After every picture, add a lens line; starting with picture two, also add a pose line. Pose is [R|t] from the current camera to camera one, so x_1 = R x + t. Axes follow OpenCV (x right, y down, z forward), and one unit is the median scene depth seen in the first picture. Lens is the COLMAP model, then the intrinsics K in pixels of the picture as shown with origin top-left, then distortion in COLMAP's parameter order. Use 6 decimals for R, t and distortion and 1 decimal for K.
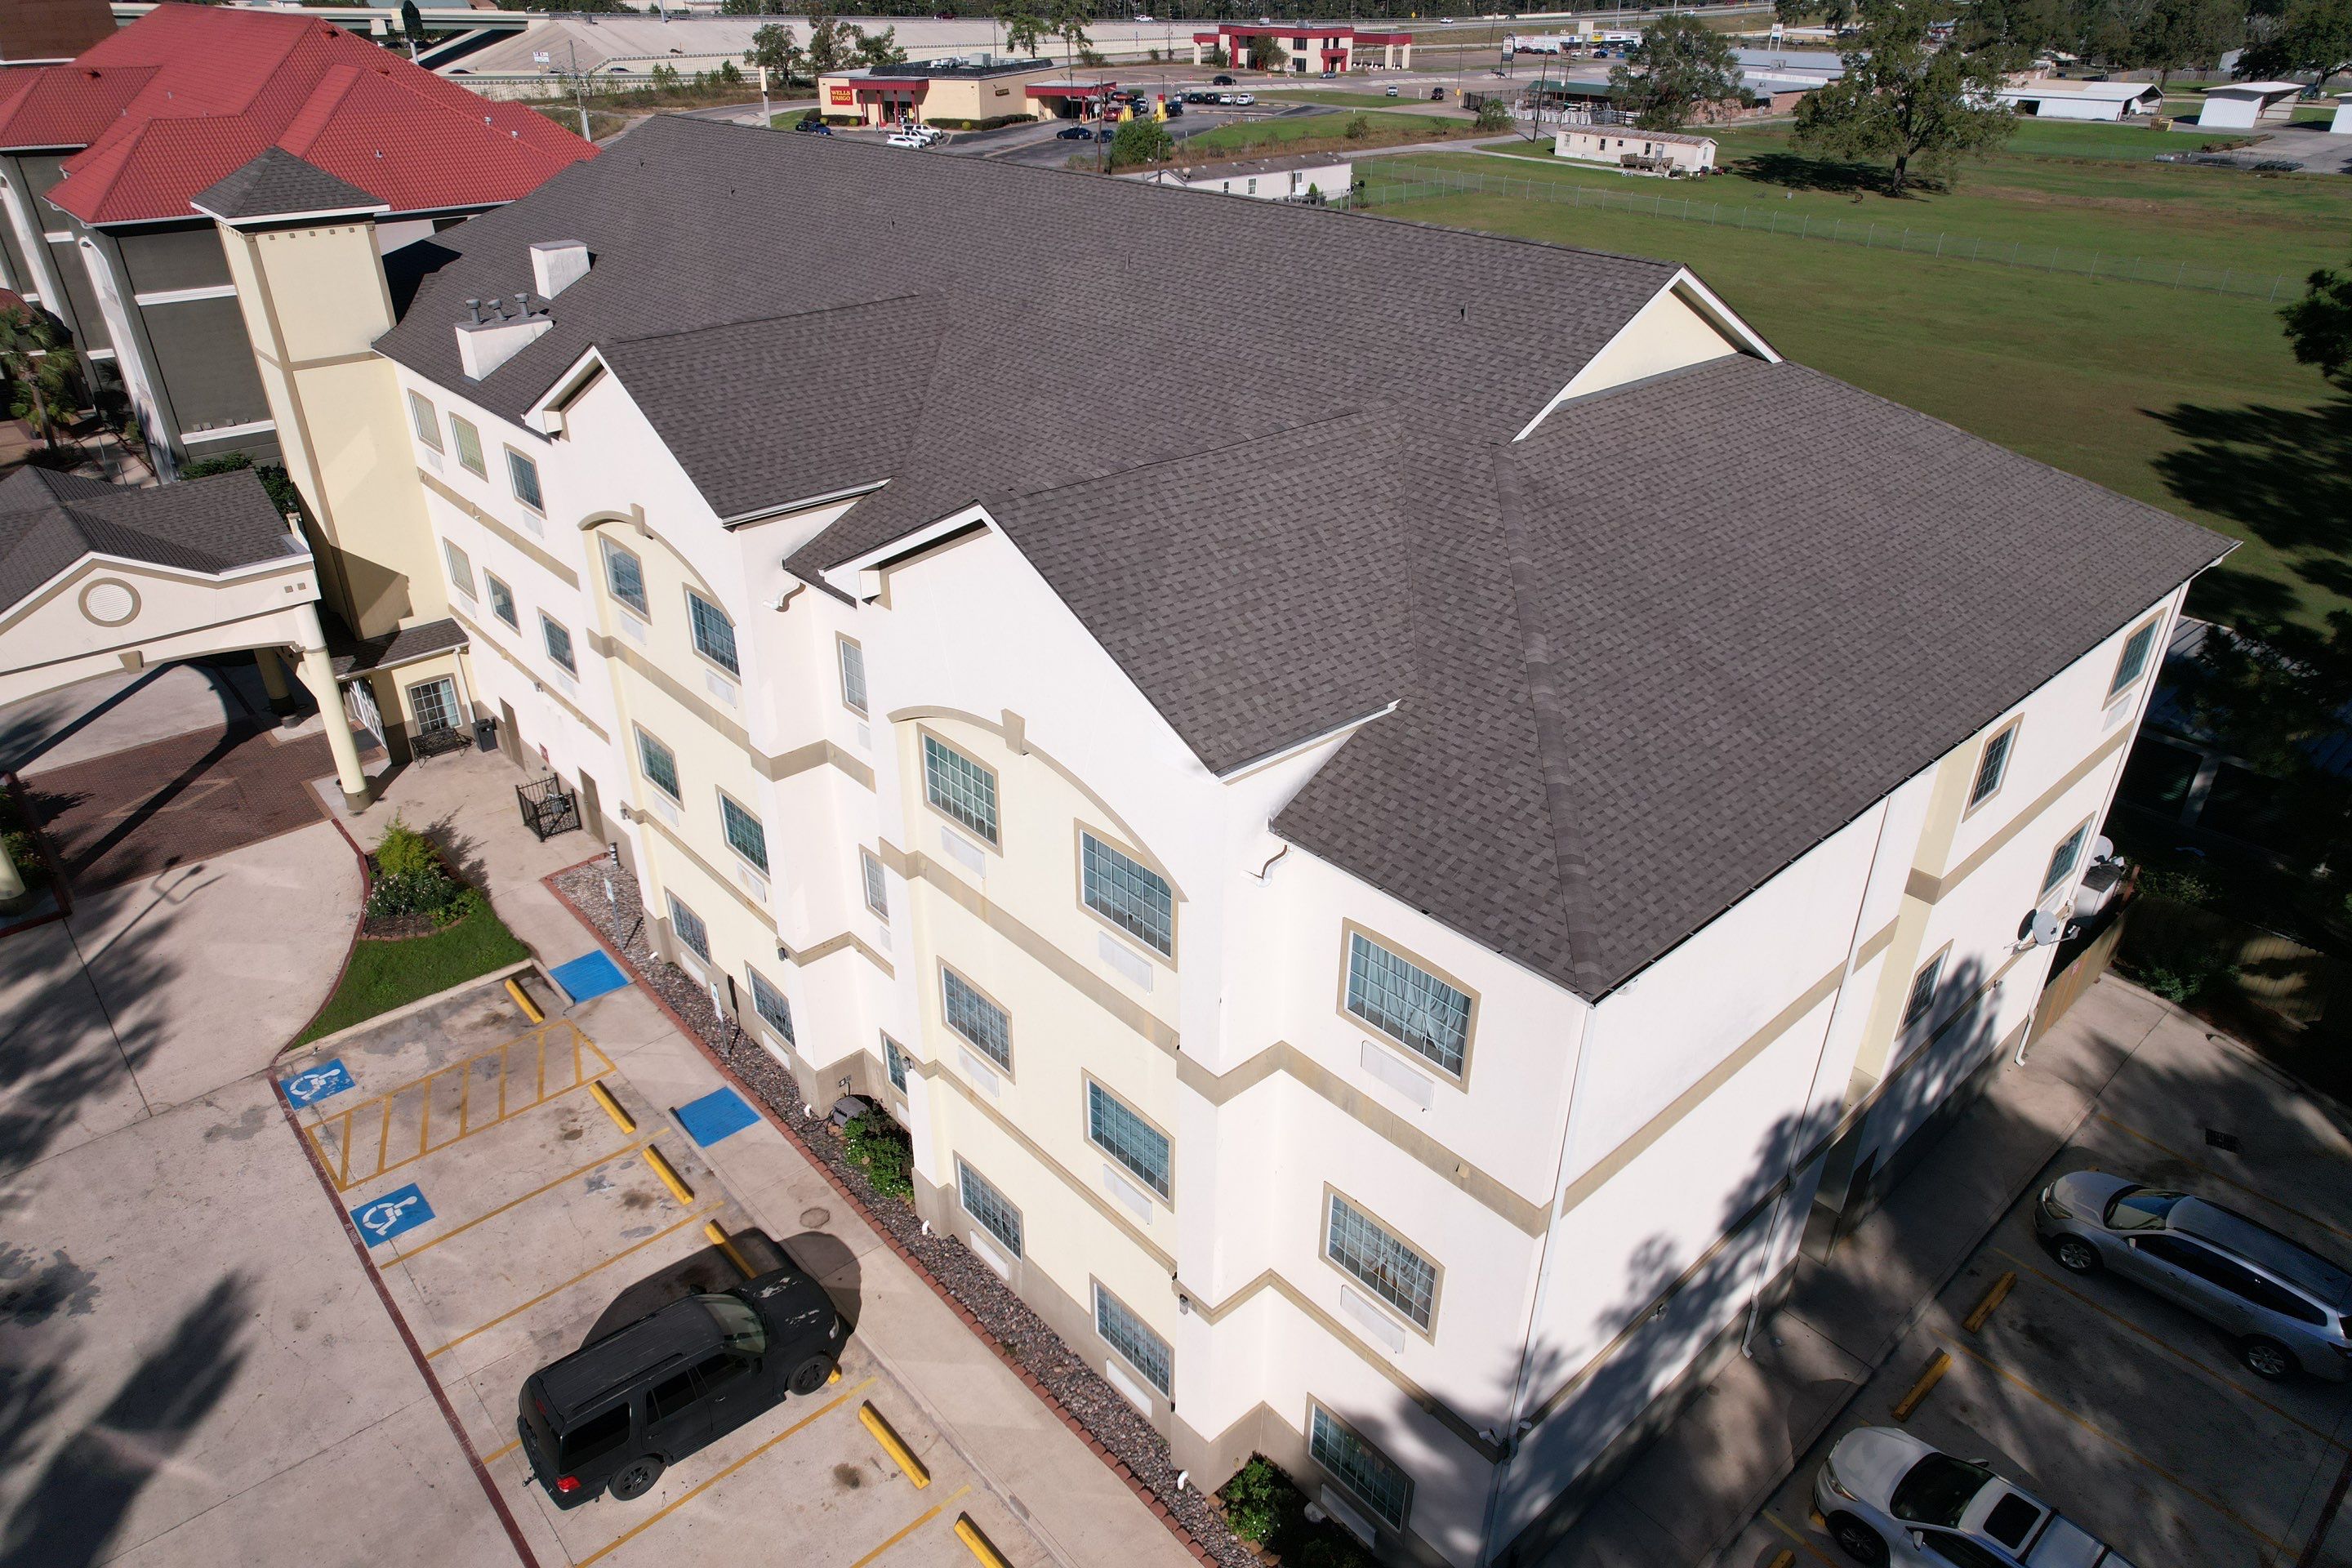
lens RADIAL K [[1475.2, 0, 1176.0], [0, 1475.2, 784.0], [0, 0, 1]] dist [-0.001434, -0.000342]
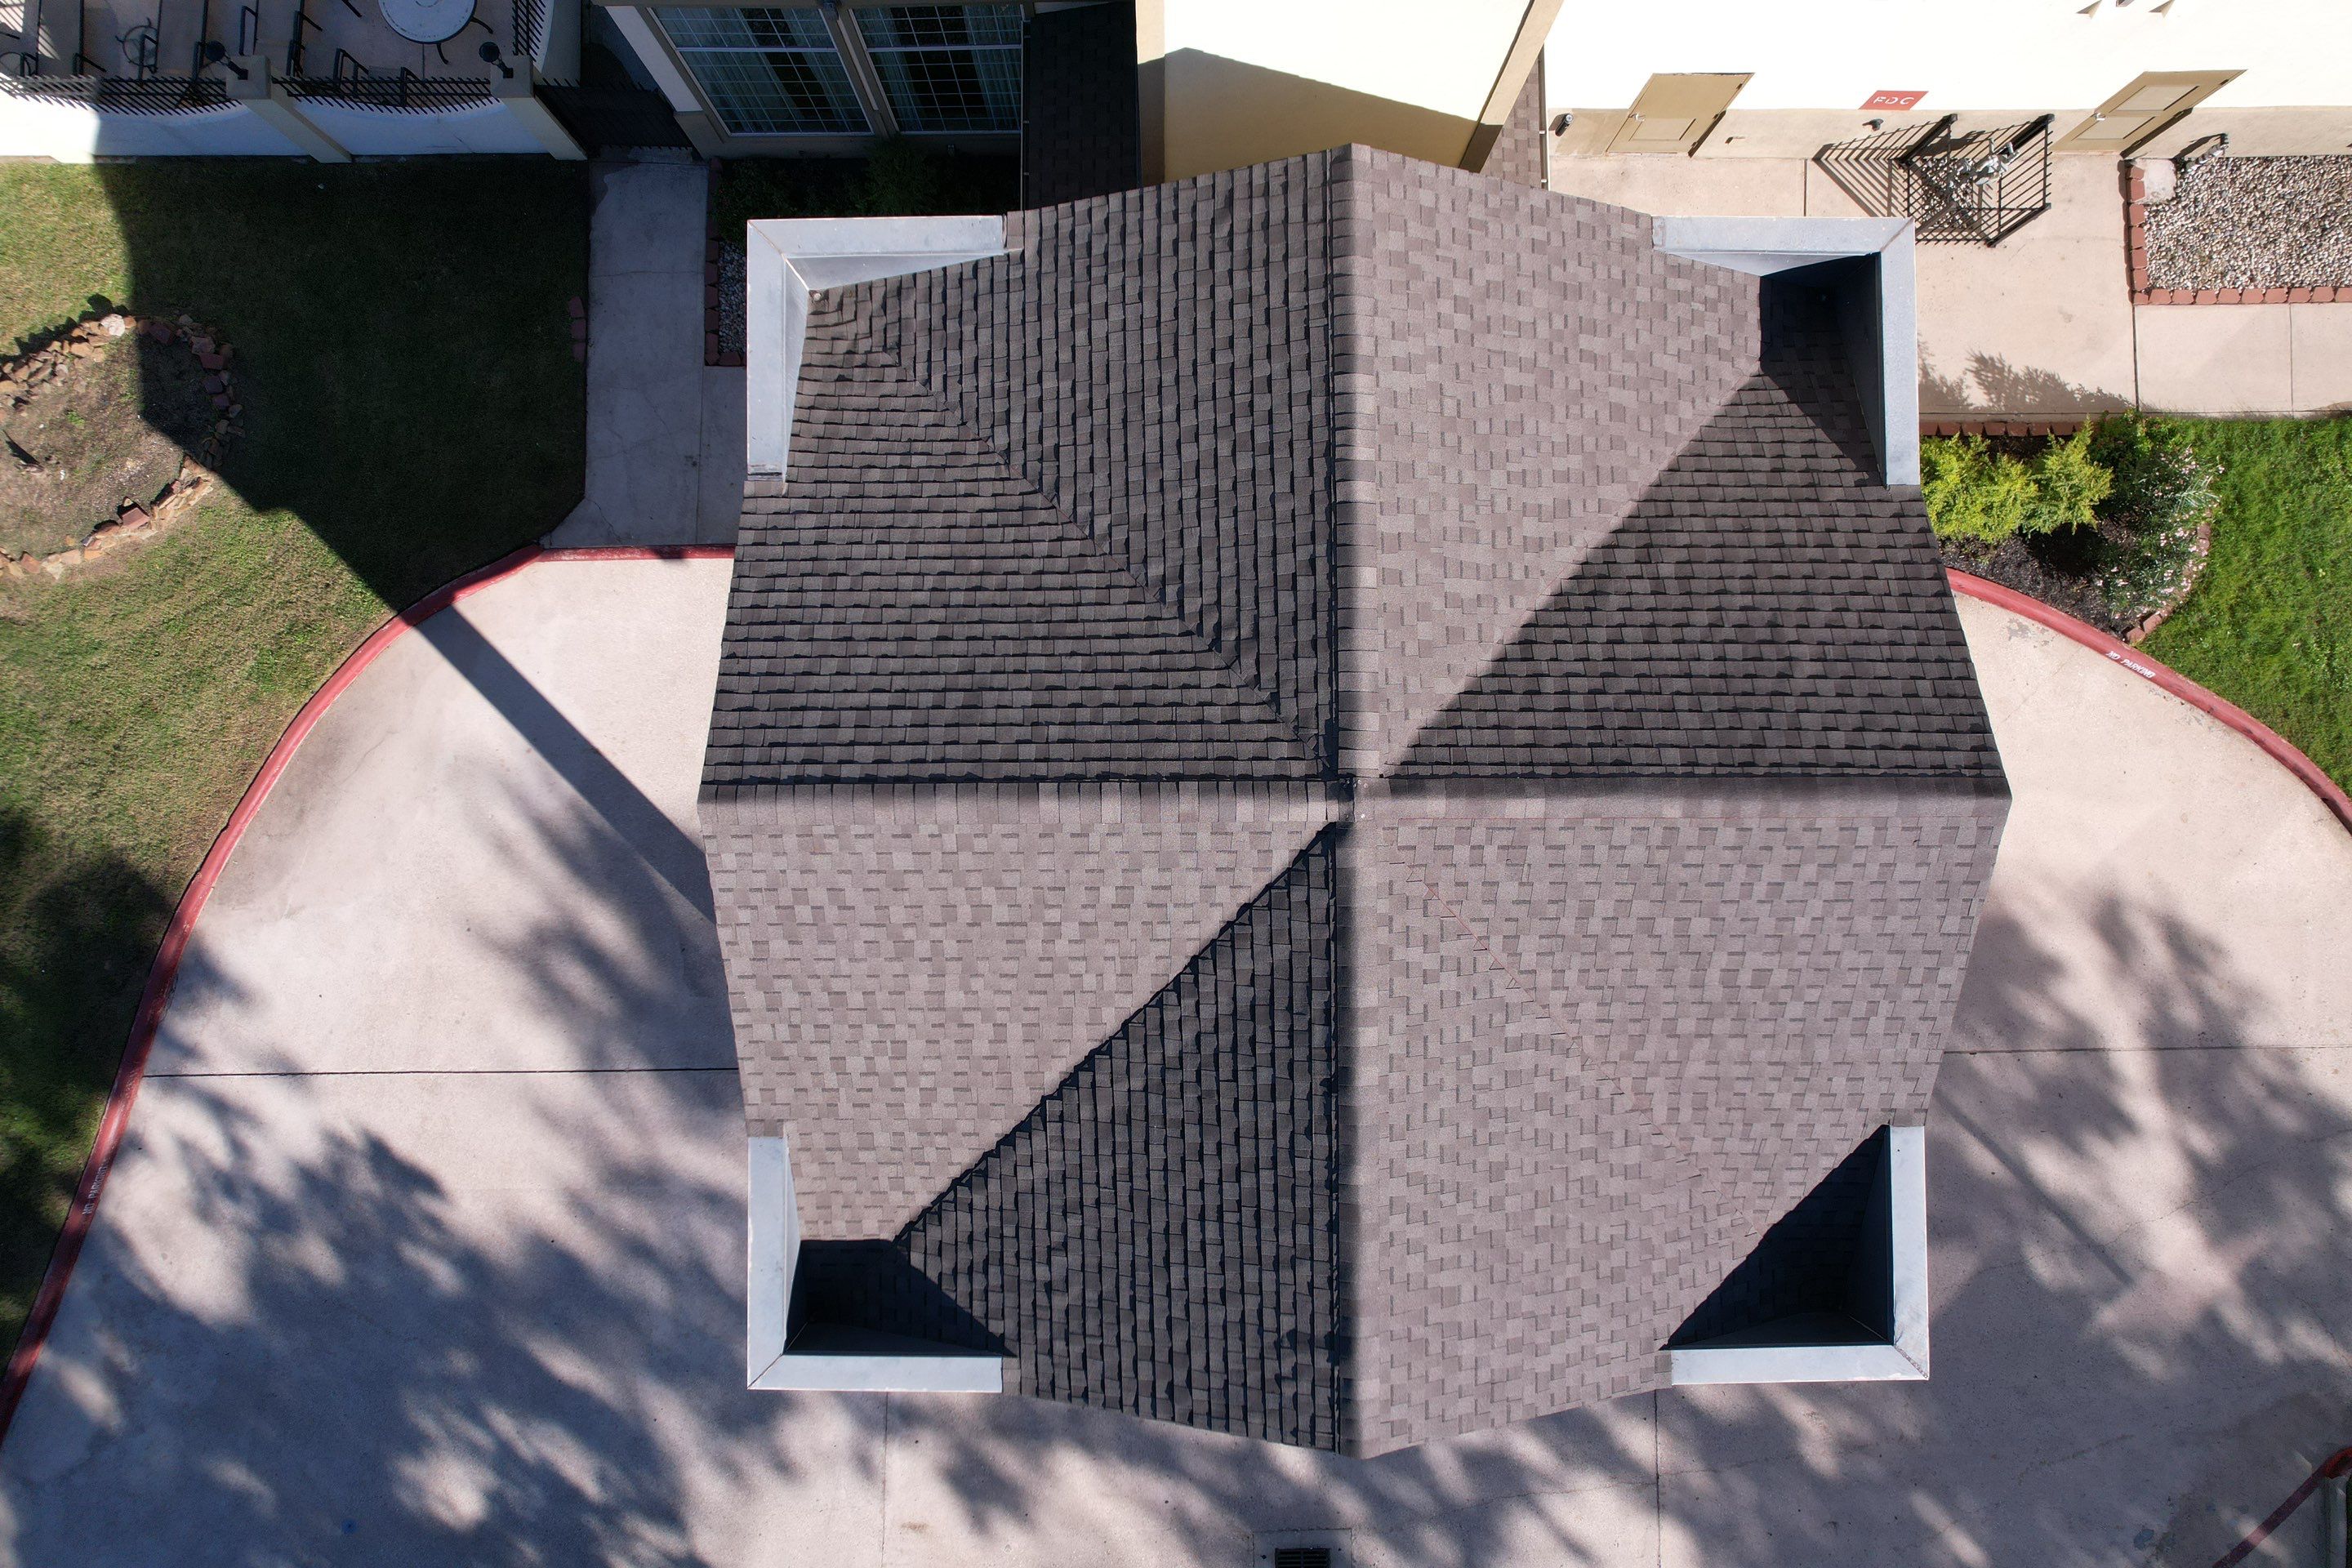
lens RADIAL K [[1395.9, 0, 1176.0], [0, 1395.9, 784.0], [0, 0, 1]] dist [-0.001047, 0.000125]
pose [[0.653827, -0.756606, -0.007601, -0.975120], [0.364871, 0.306474, 0.879172, -0.554319], [-0.662857, -0.577599, 0.476445, 1.103206]]
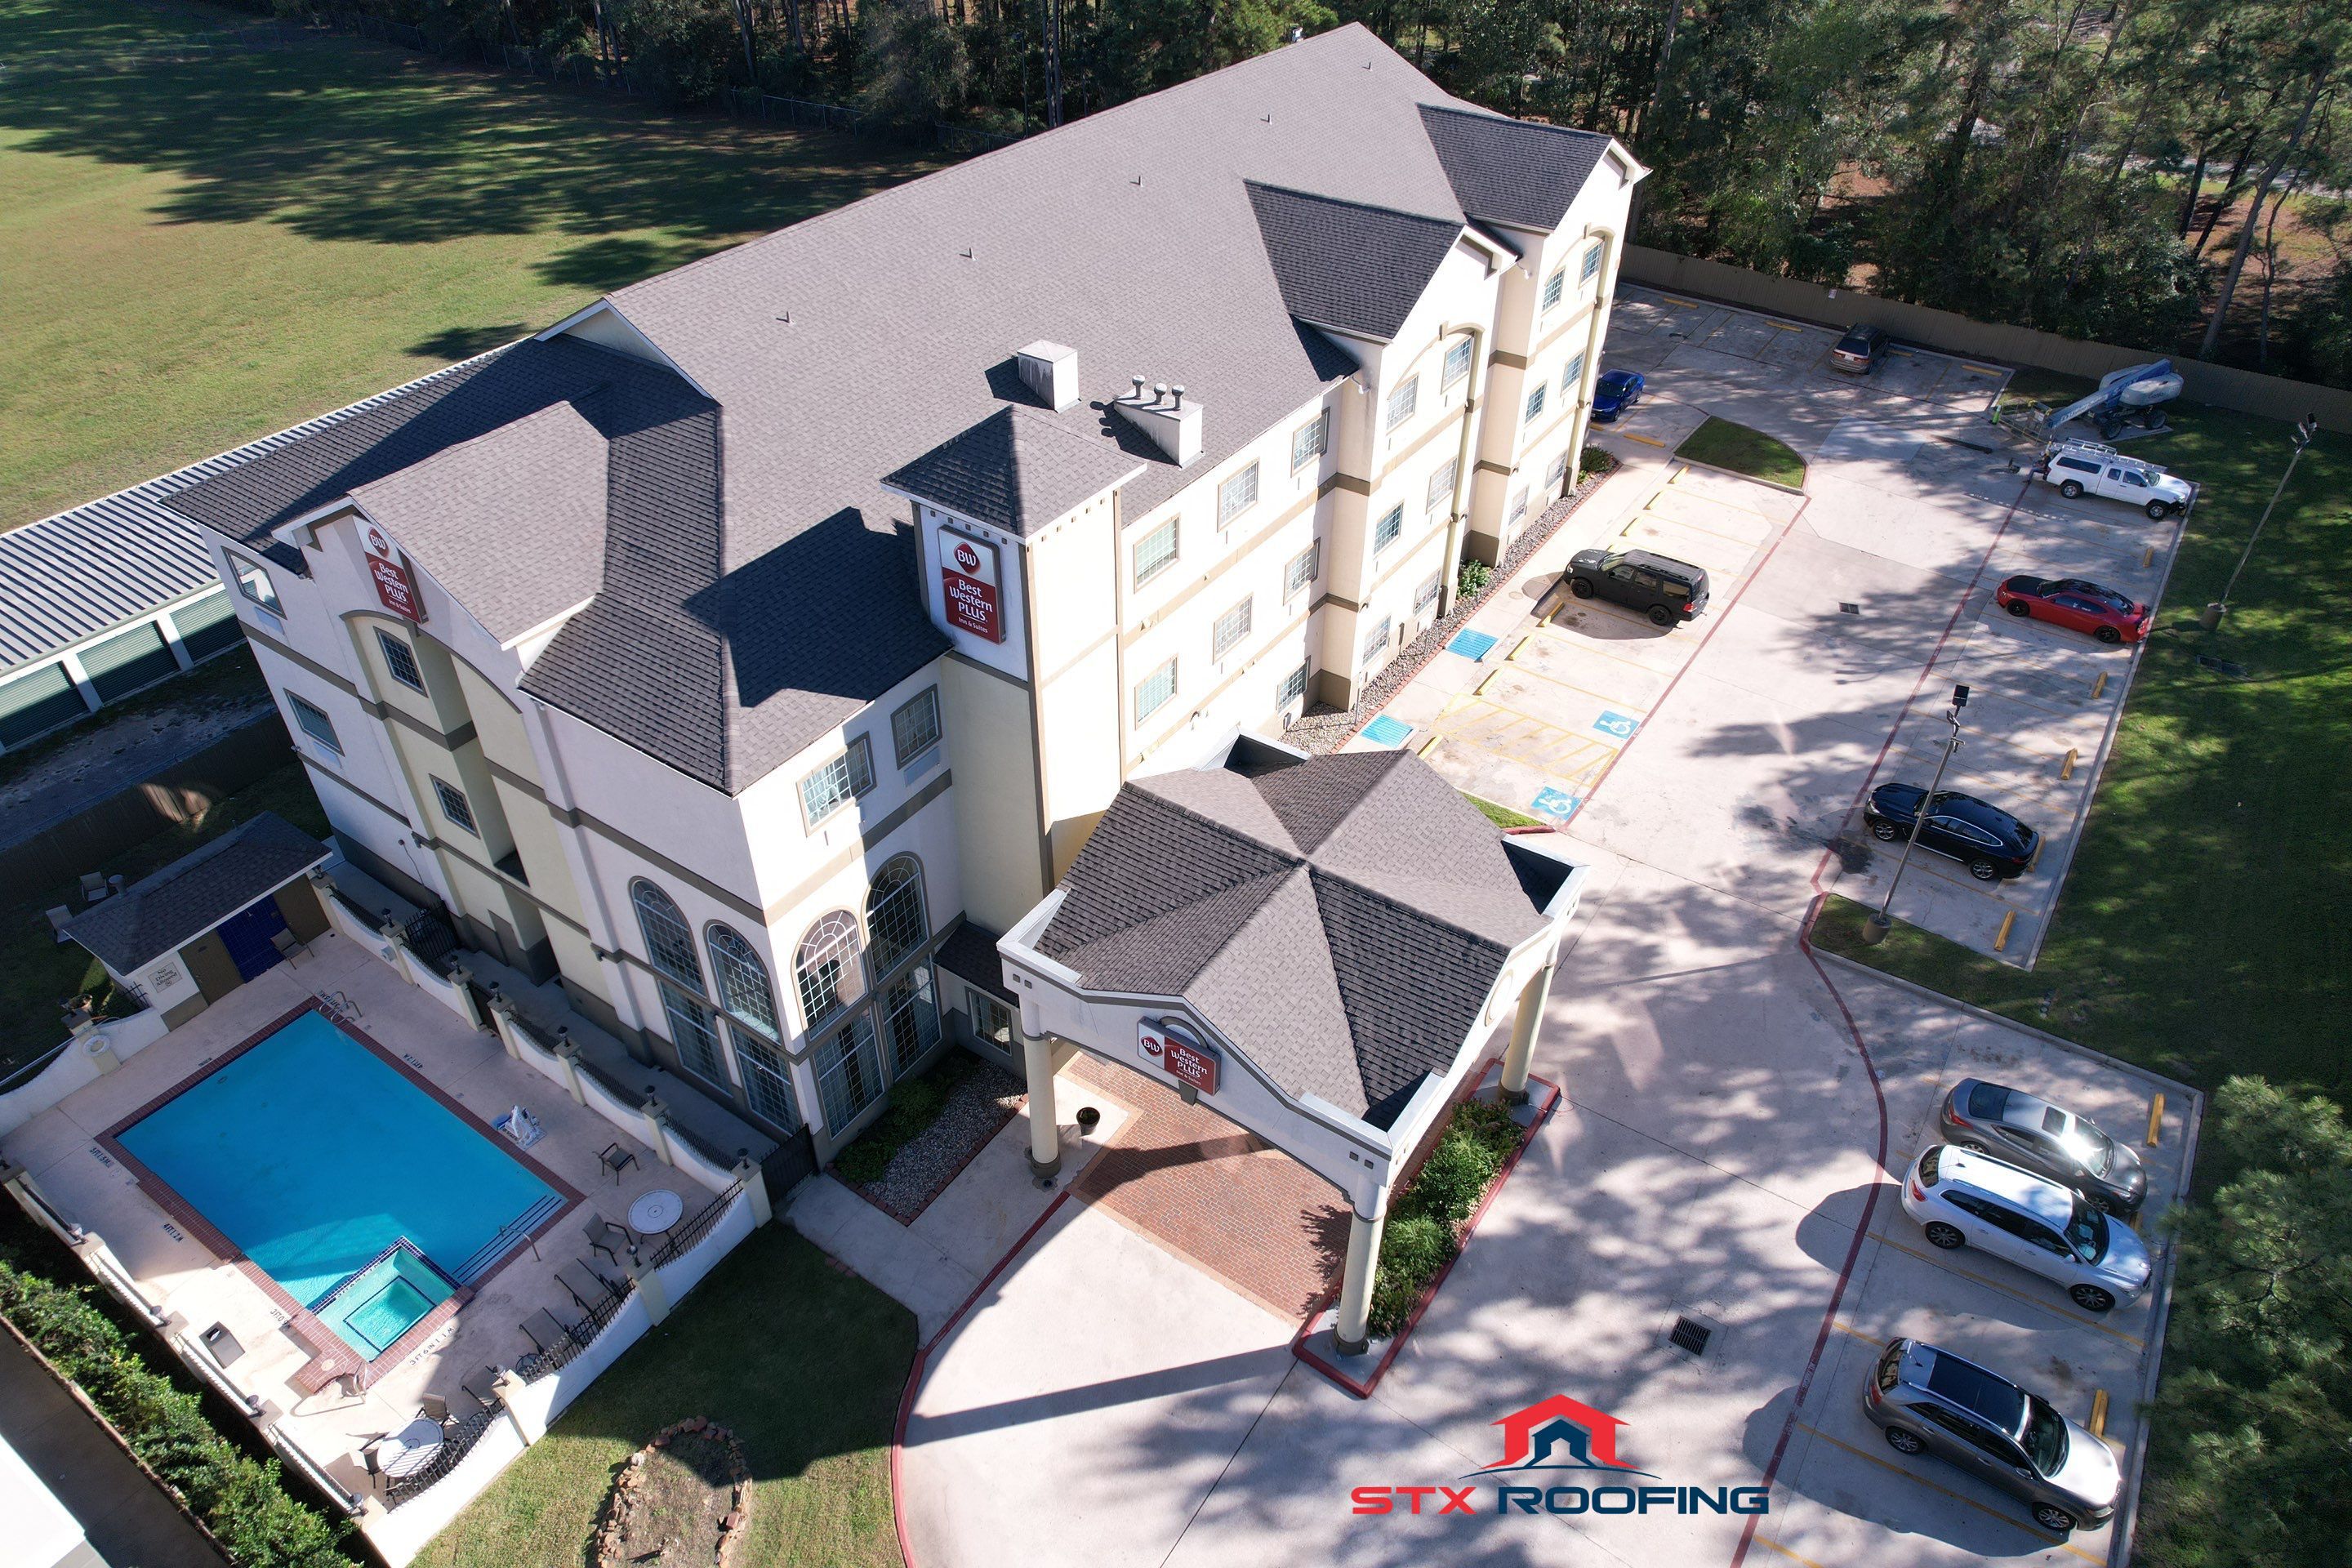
lens RADIAL K [[1475.2, 0, 1176.0], [0, 1475.2, 784.0], [0, 0, 1]] dist [-0.001434, -0.000342]
pose [[-0.241032, -0.615679, 0.750229, -1.630729], [0.471119, 0.601607, 0.645071, -0.961059], [-0.848499, 0.508929, 0.145051, 1.129525]]
